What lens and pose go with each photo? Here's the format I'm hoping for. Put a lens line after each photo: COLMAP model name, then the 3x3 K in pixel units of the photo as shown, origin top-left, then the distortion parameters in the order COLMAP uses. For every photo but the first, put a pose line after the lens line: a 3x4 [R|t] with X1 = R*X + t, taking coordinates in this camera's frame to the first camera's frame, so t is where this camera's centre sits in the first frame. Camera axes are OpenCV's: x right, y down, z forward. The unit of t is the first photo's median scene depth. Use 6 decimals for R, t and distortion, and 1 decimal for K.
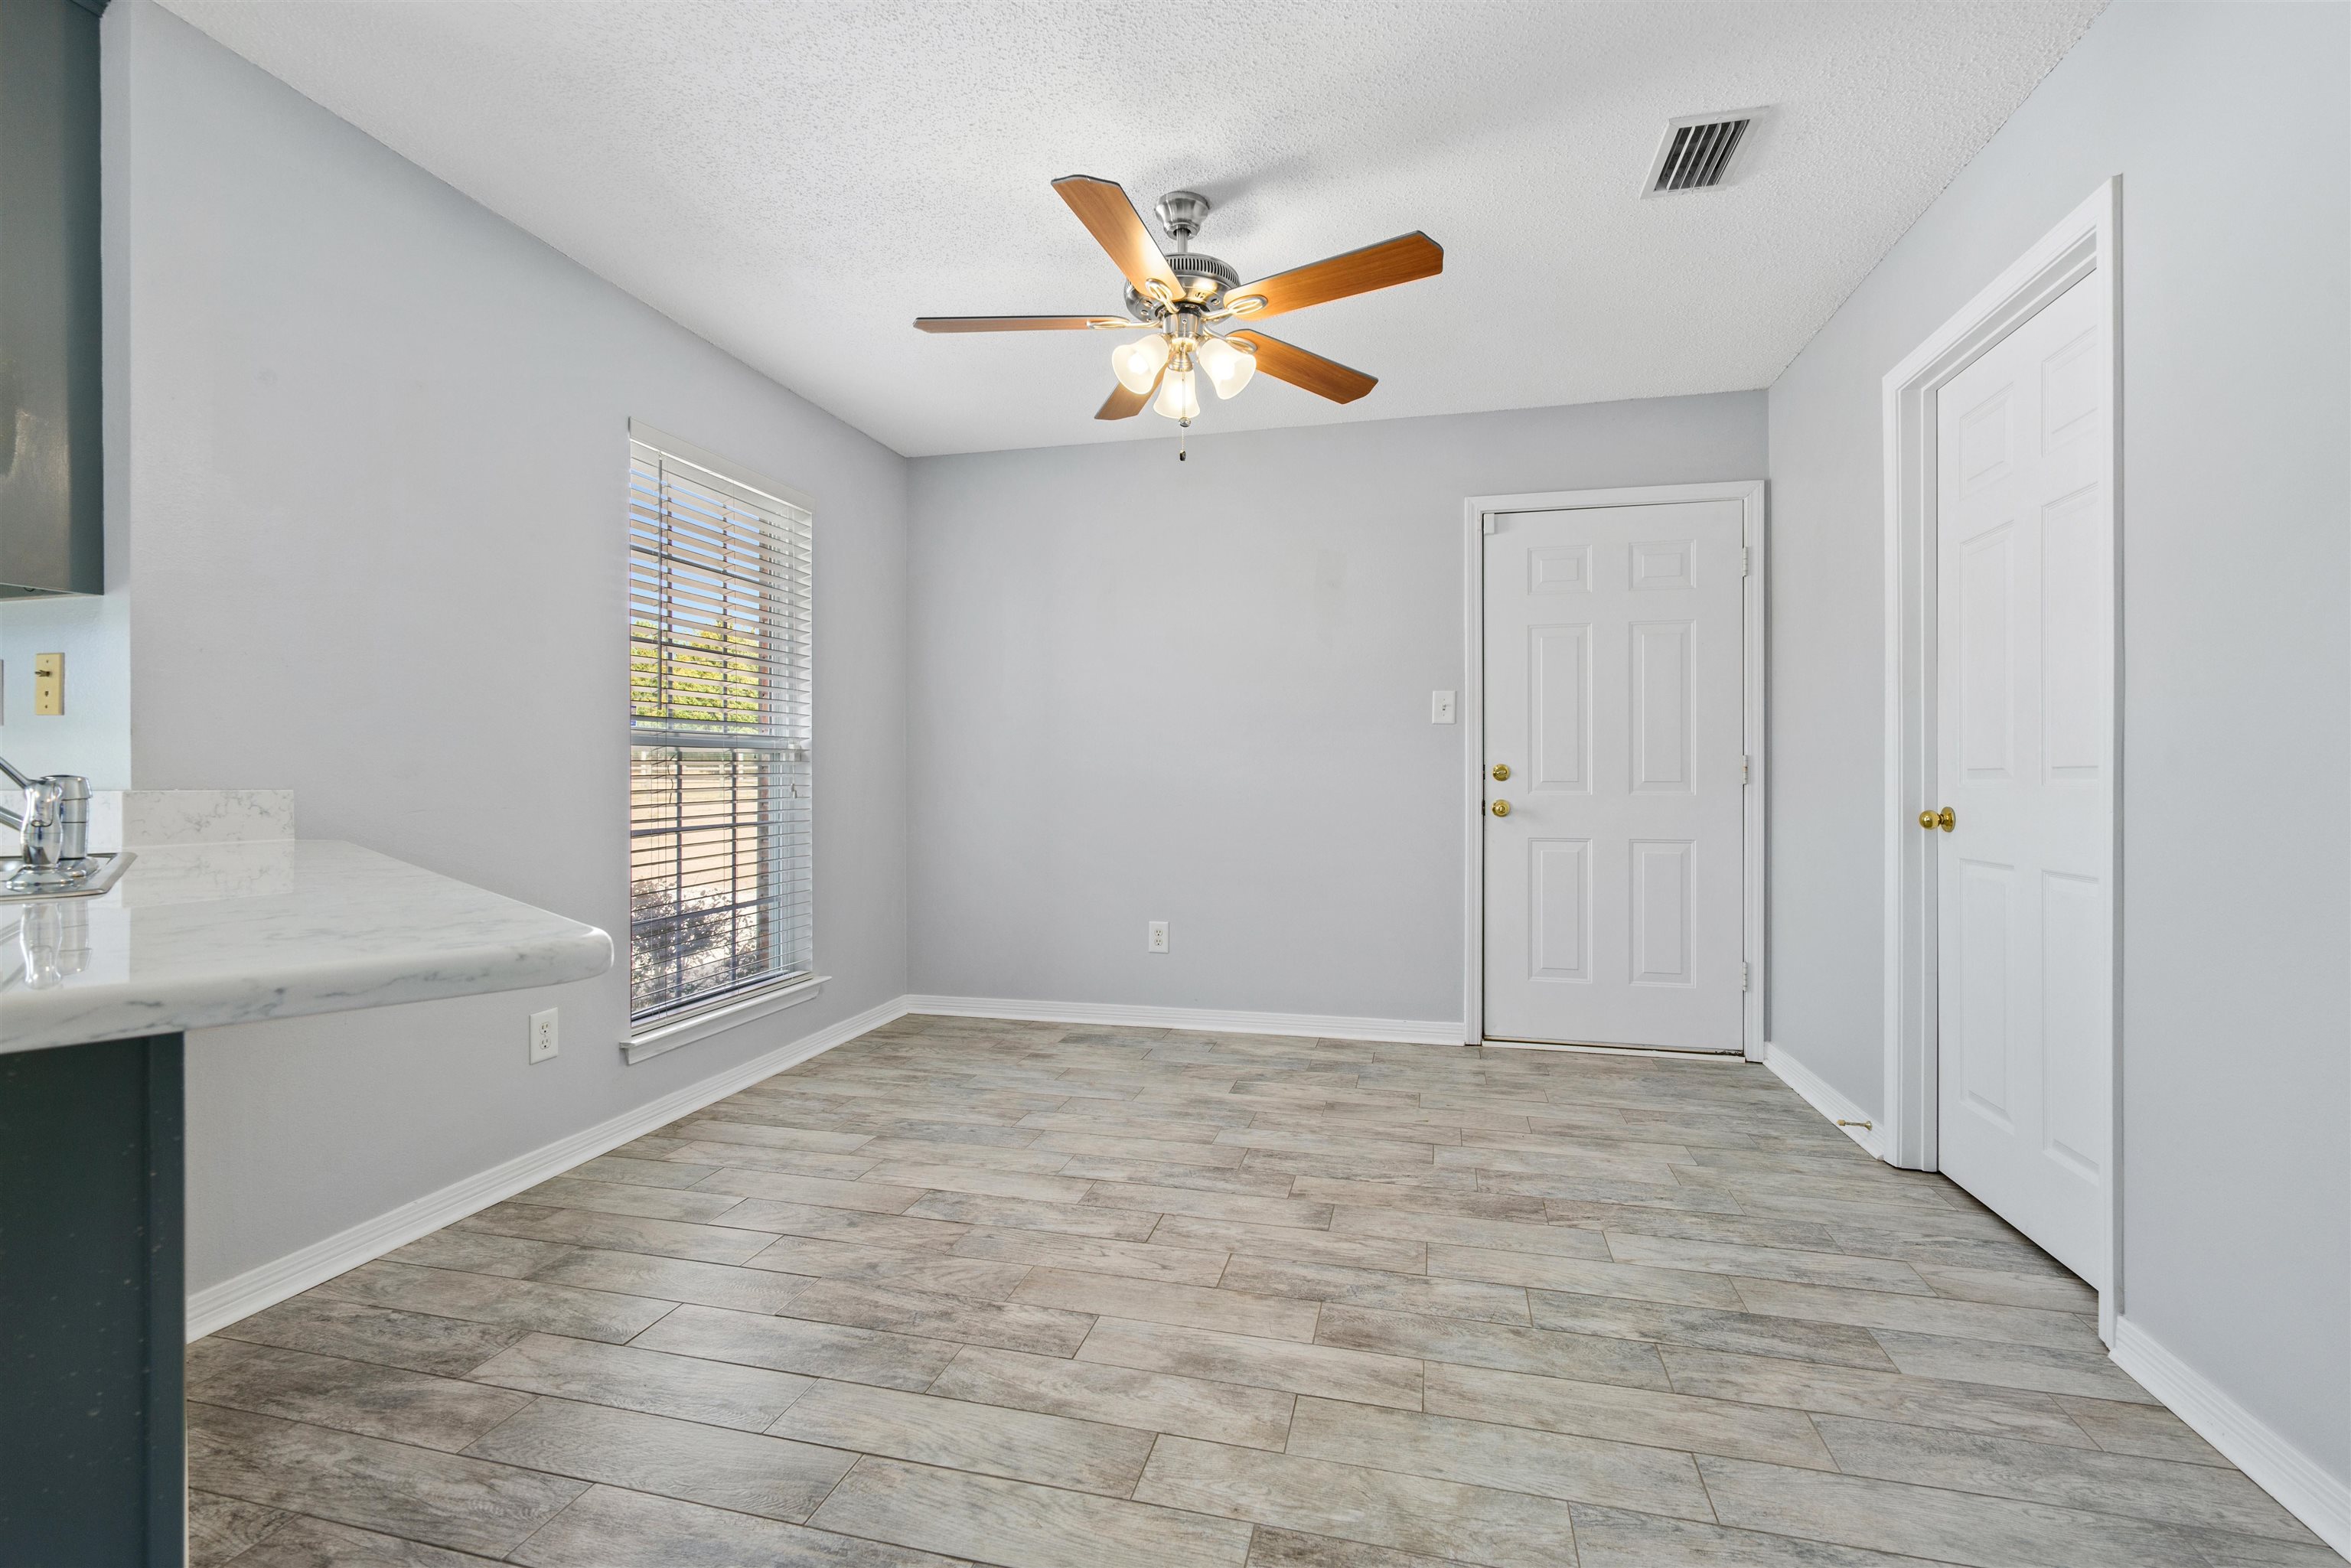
lens RADIAL K [[1014.0, 0, 1185.1], [0, 1014.0, 781.1], [0, 0, 1]] dist [0.001345, -0.000289]
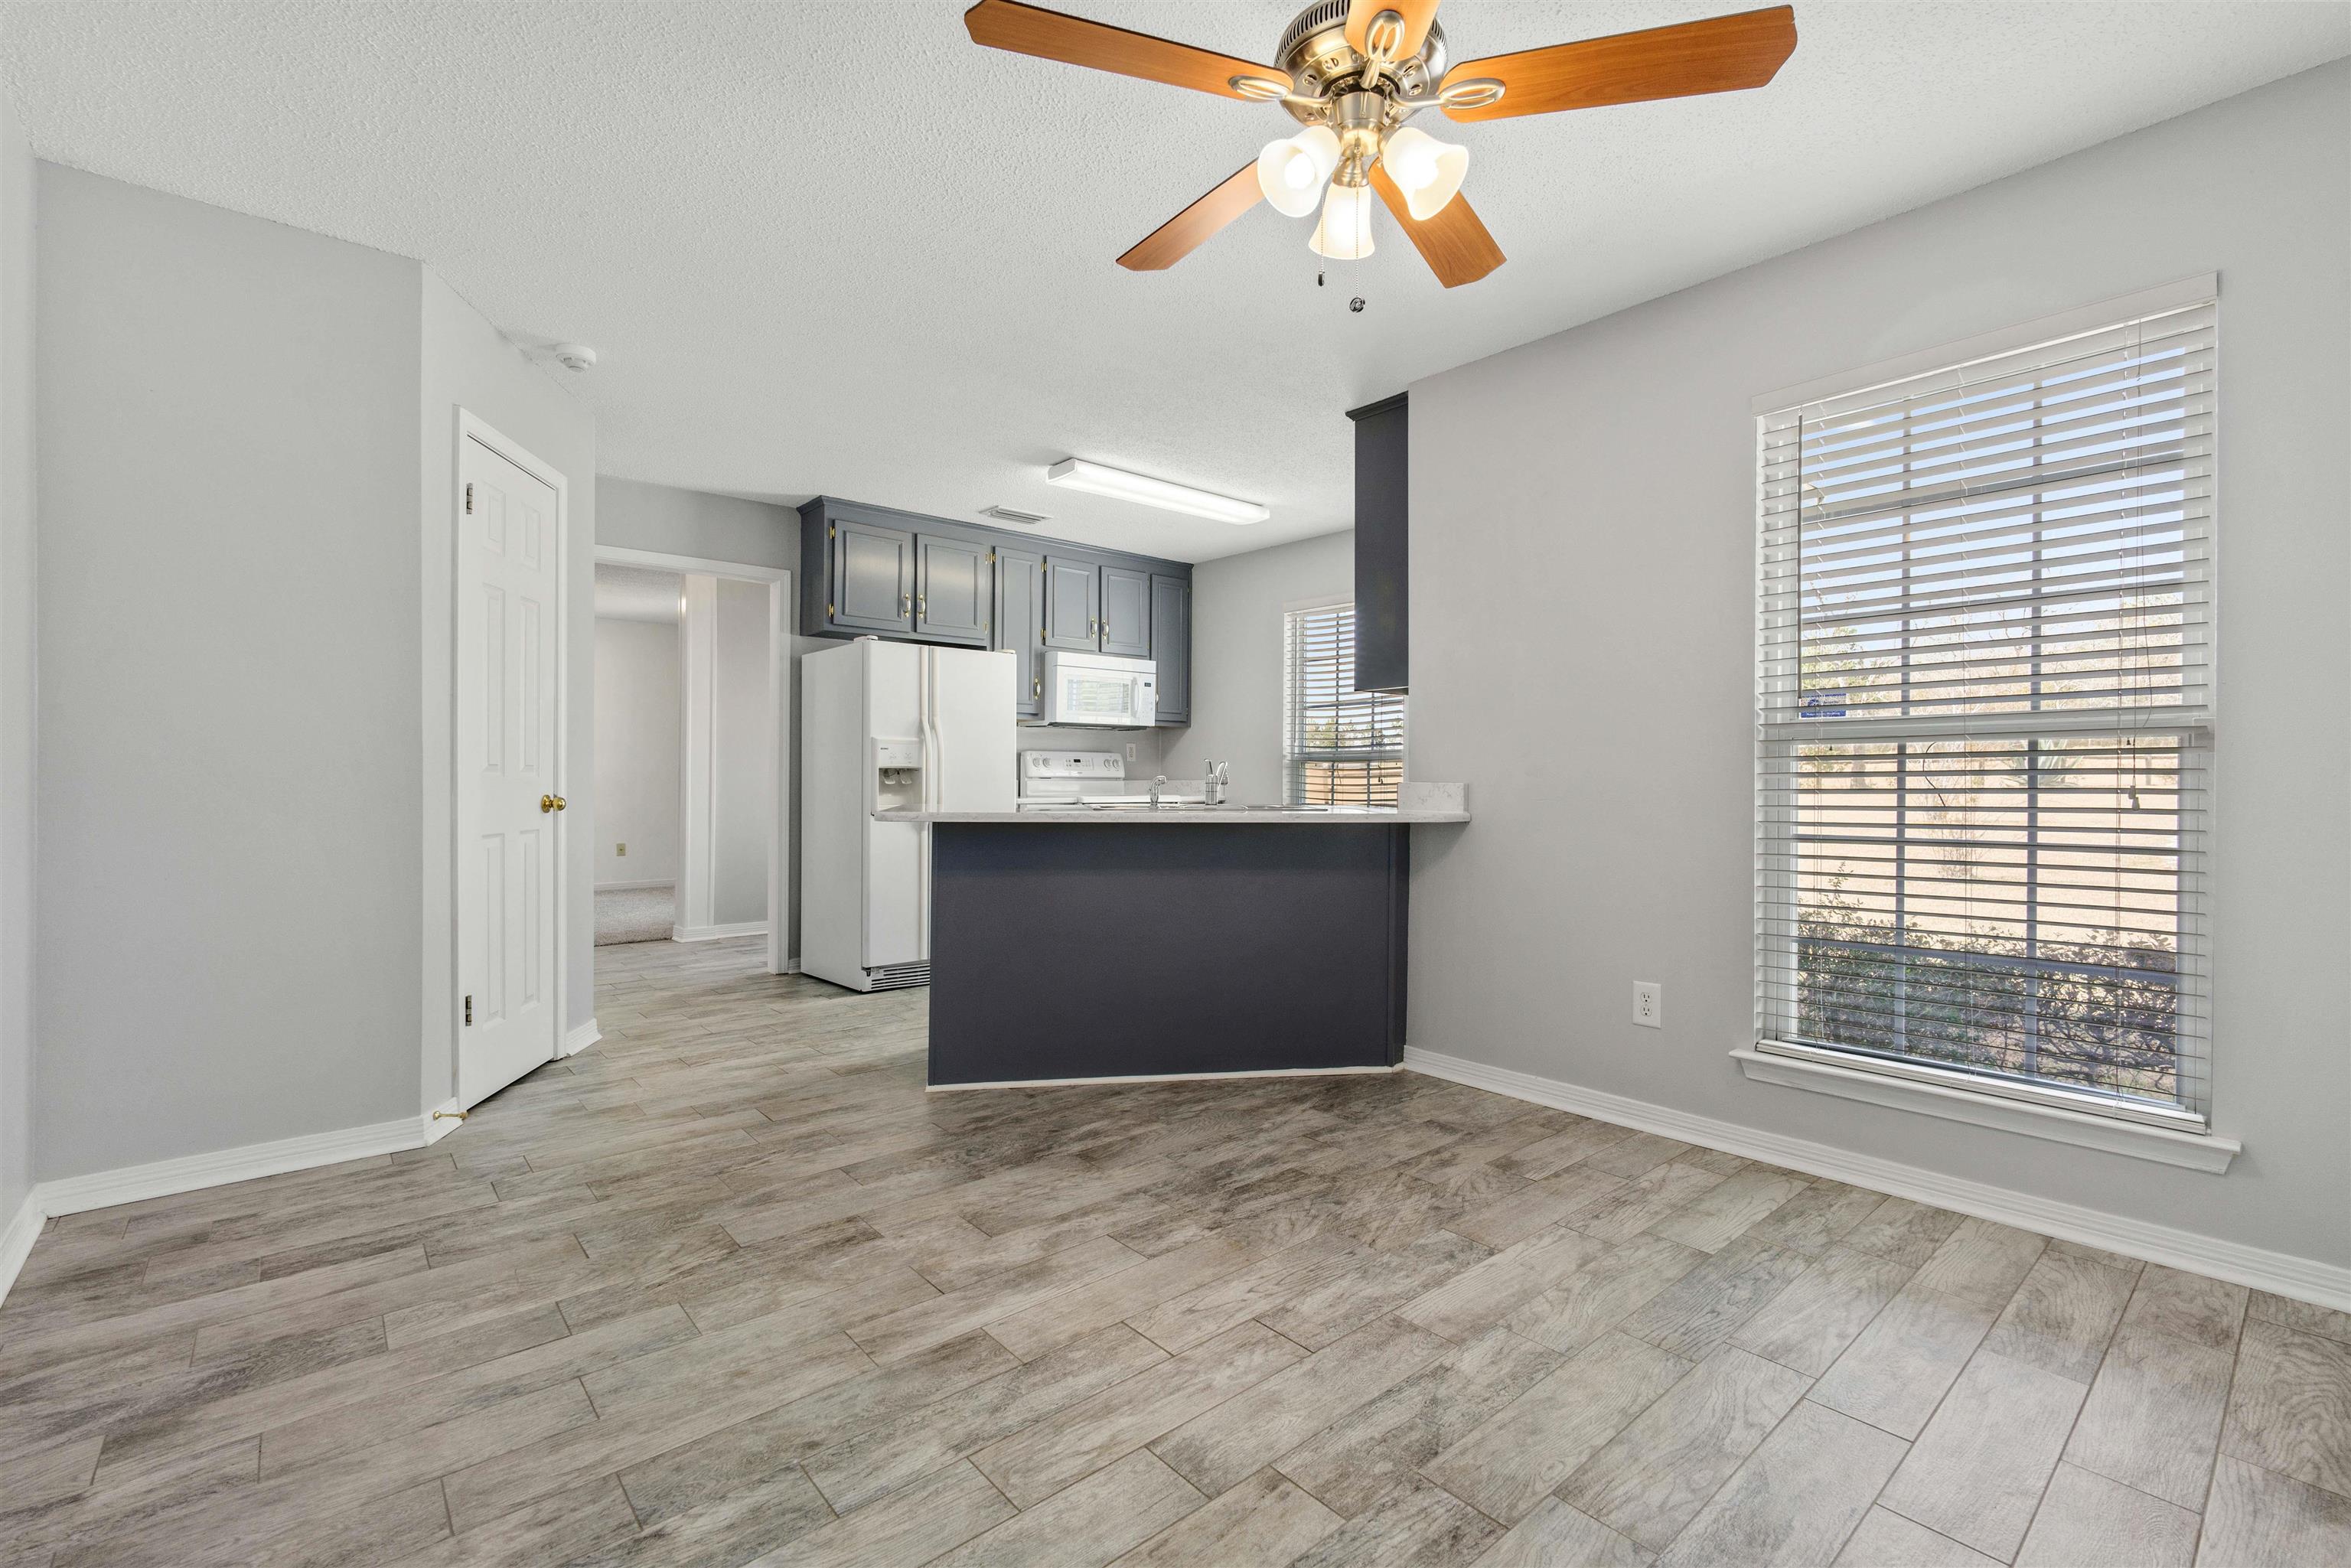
lens RADIAL K [[1014.0, 0, 1172.0], [0, 1014.0, 774.9], [0, 0, 1]] dist [0.001345, -0.000289]
pose [[-0.582434, -0.002968, -0.812873, 0.725034], [-0.003996, 0.999992, -0.000788, -0.001233], [0.812868, 0.002790, -0.582441, 1.501629]]
